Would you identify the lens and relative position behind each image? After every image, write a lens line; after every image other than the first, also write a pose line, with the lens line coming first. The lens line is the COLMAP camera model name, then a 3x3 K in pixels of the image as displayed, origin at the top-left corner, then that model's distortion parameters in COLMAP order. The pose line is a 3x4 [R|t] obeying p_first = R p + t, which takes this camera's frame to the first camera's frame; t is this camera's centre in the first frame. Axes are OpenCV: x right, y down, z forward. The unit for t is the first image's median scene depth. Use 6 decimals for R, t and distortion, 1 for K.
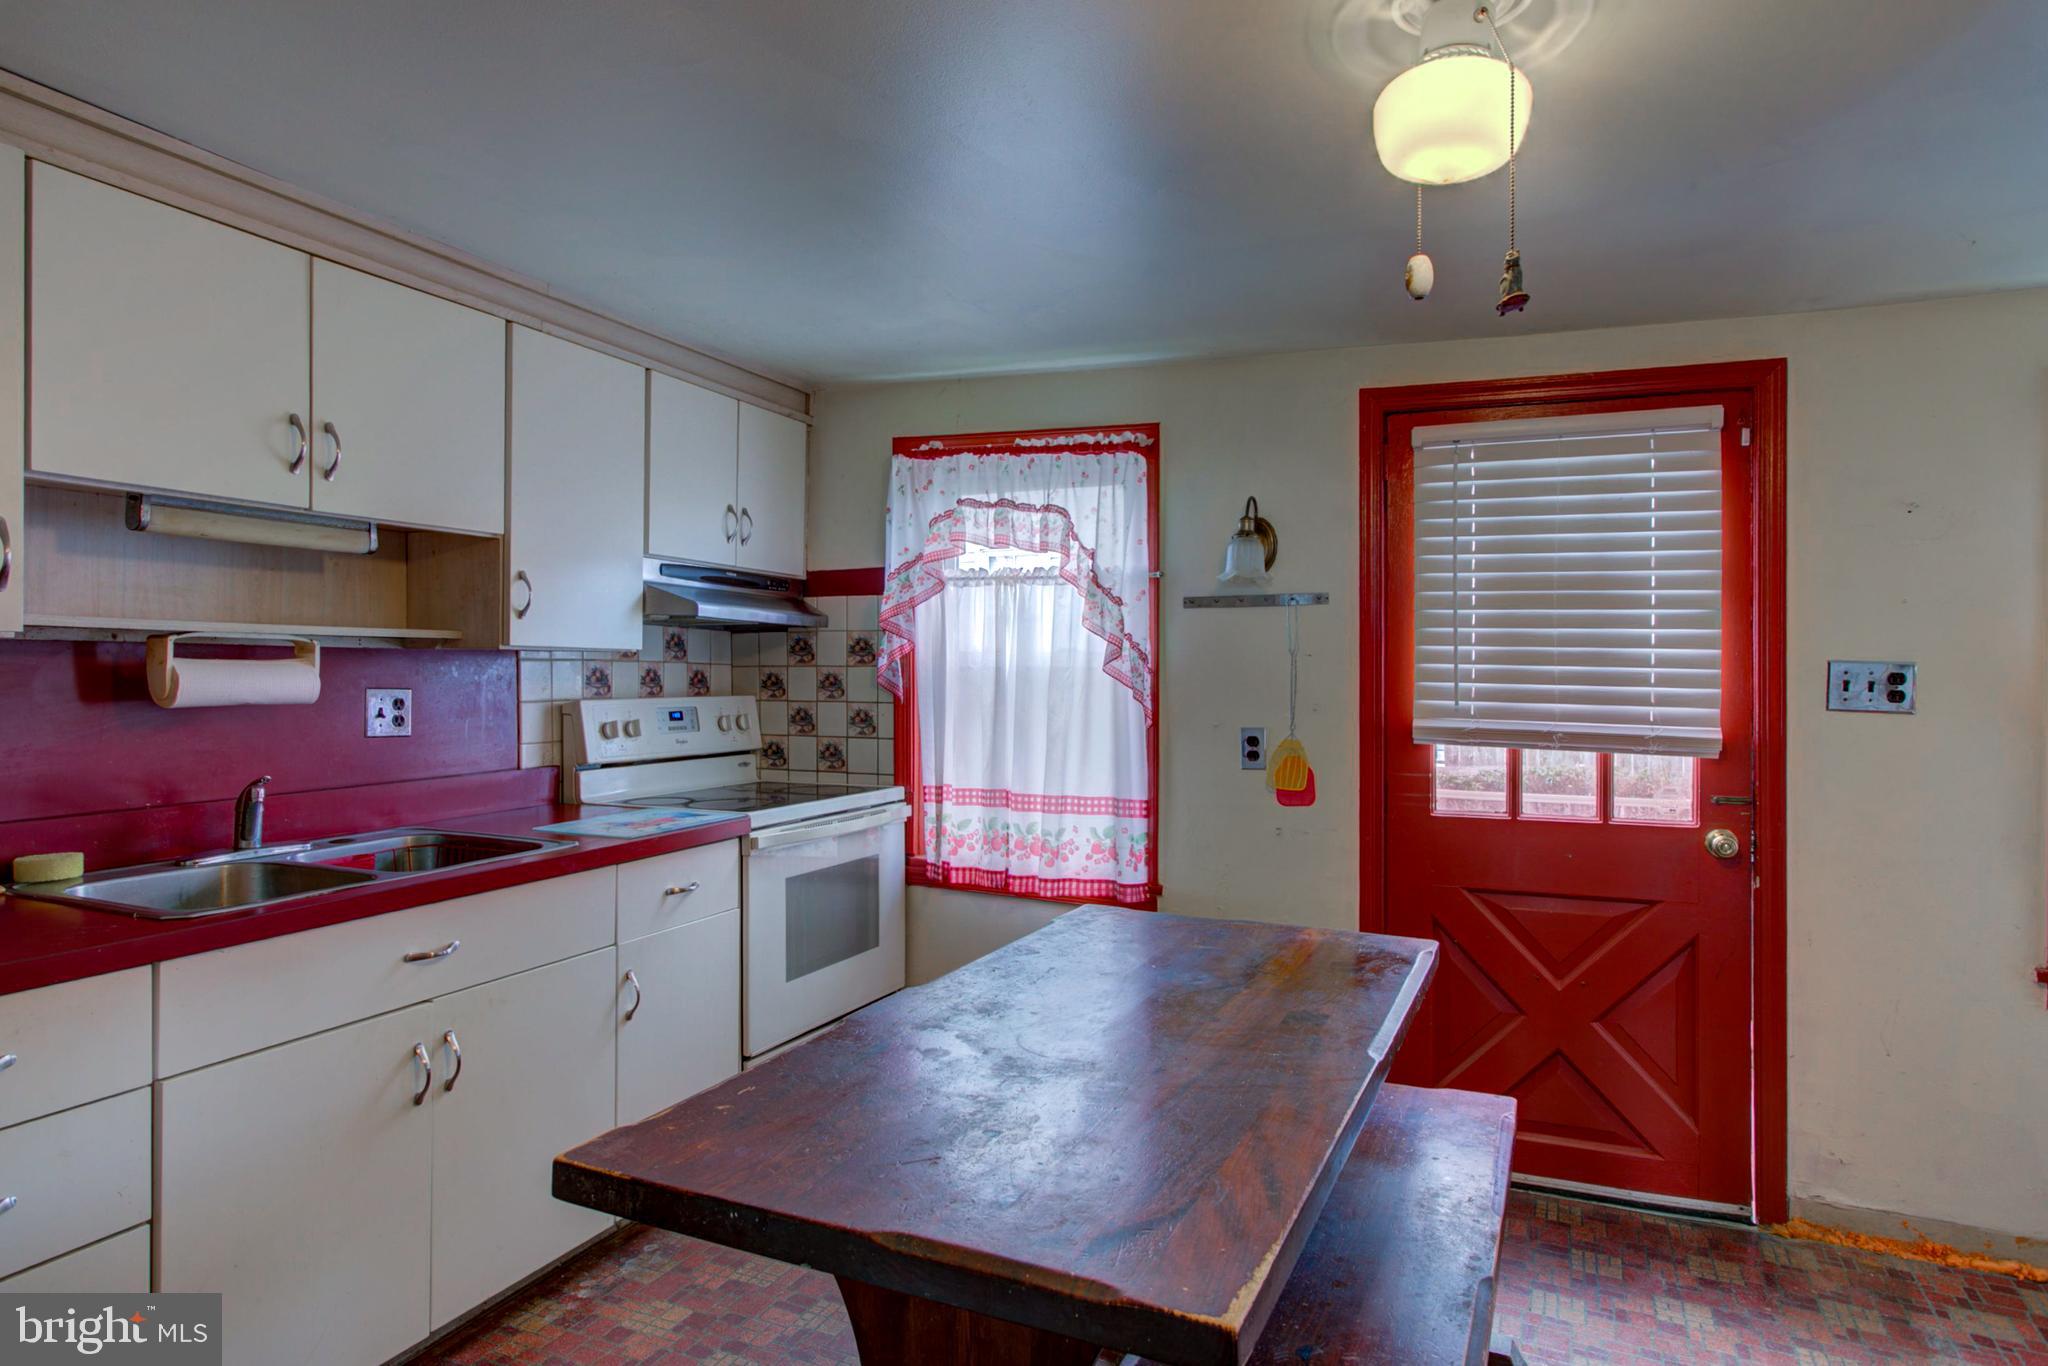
lens RADIAL K [[1183.9, 0, 1024.6], [0, 1183.9, 678.8], [0, 0, 1]] dist [0.007771, 0.000204]
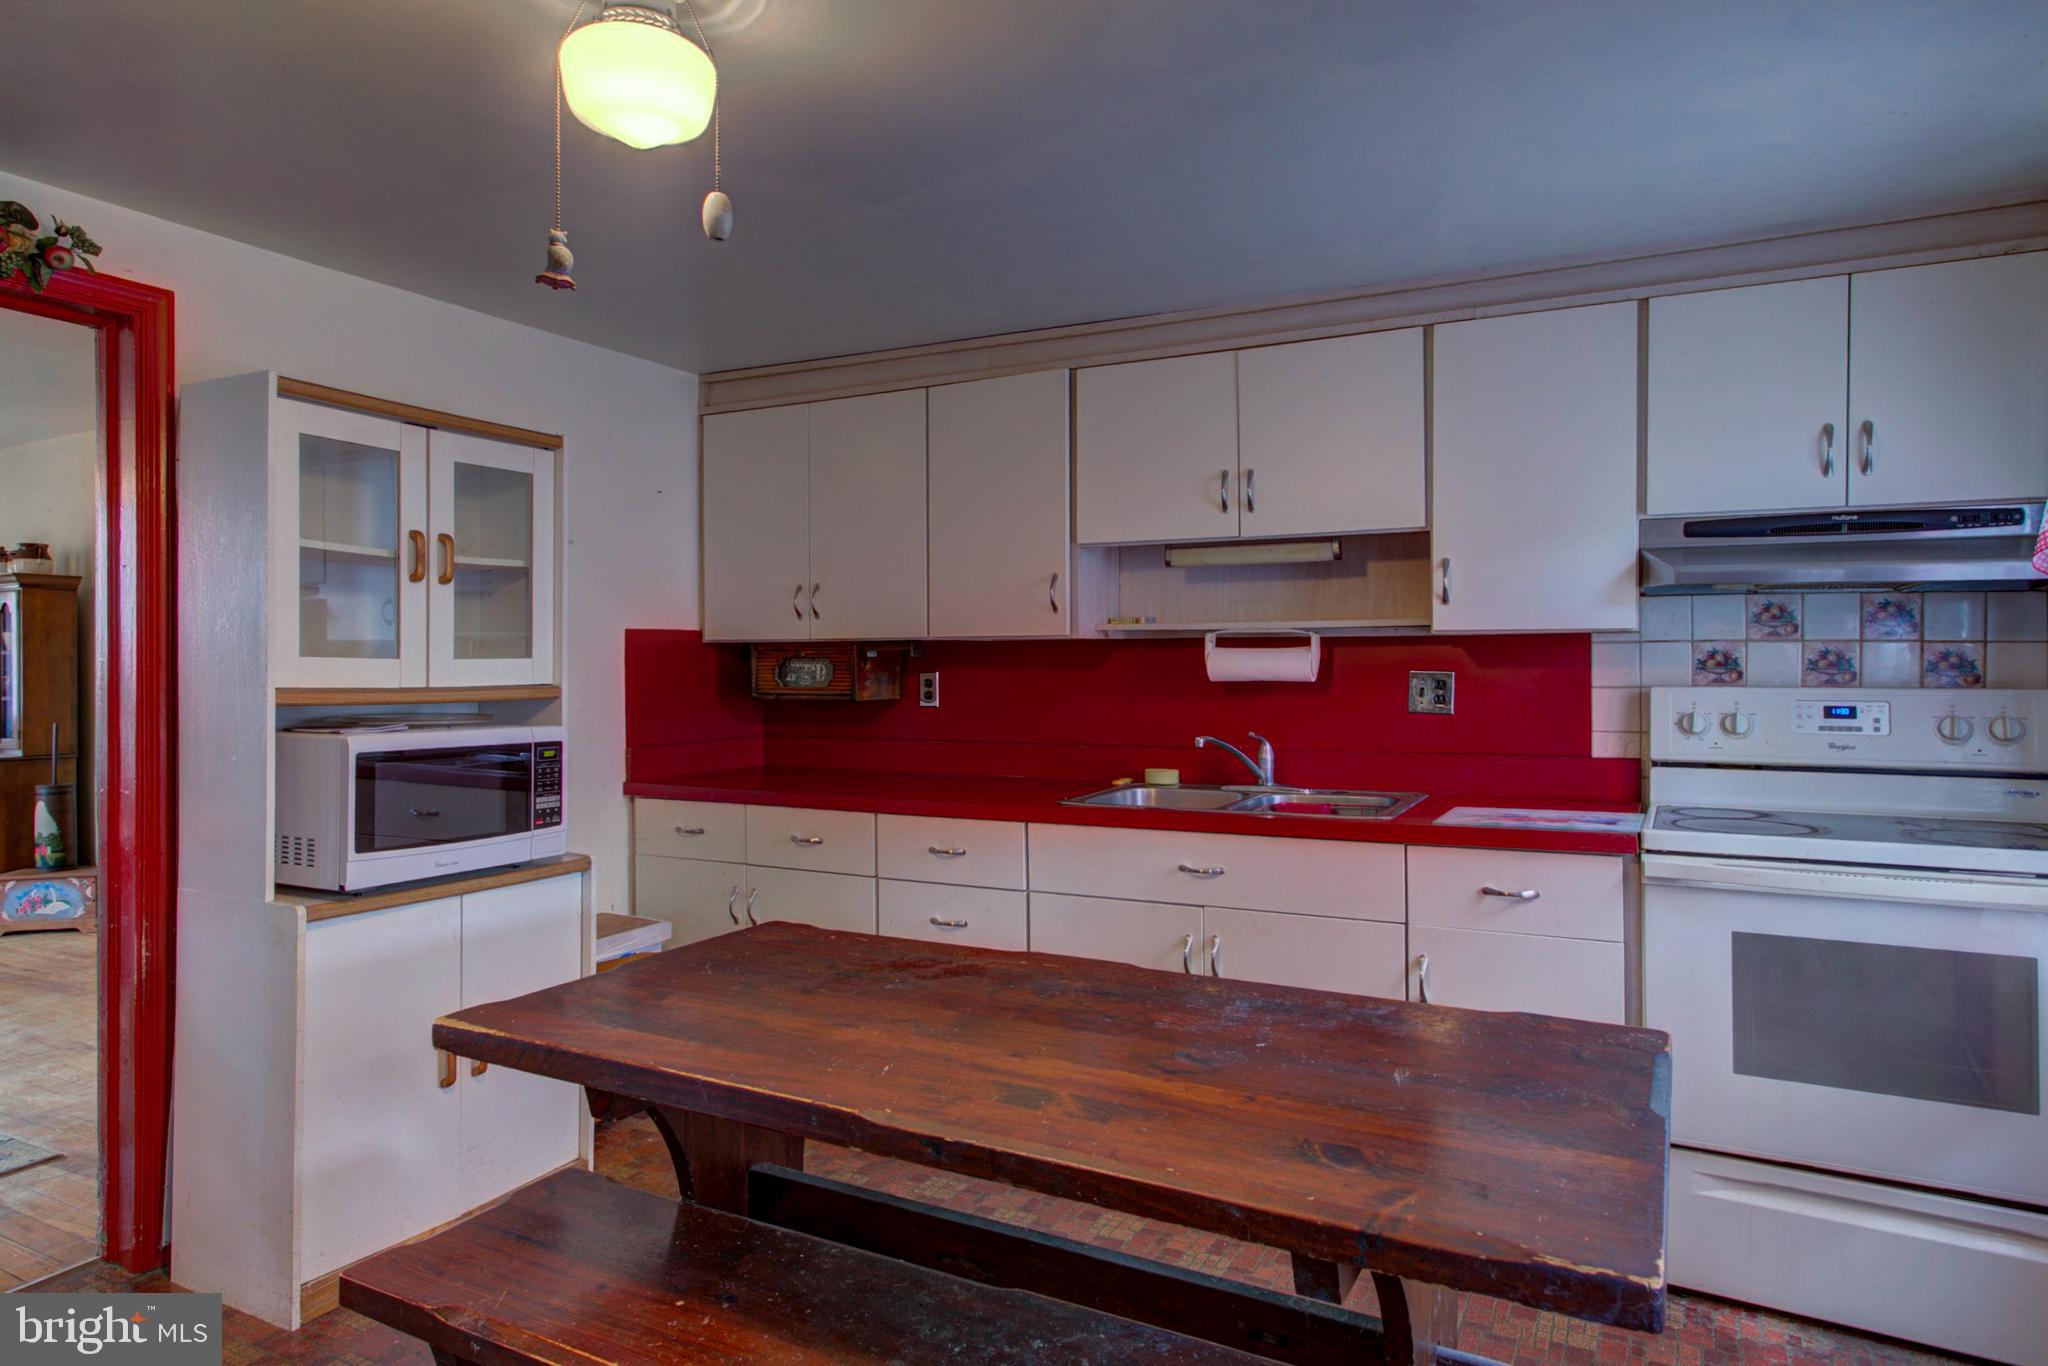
lens RADIAL K [[1183.9, 0, 1024.9], [0, 1183.9, 671.6], [0, 0, 1]] dist [0.007771, 0.000204]
pose [[-0.049941, 0.004189, -0.998743, 0.625390], [-0.004934, 0.999978, 0.004441, 0.005804], [0.998740, 0.005150, -0.049920, 0.668843]]
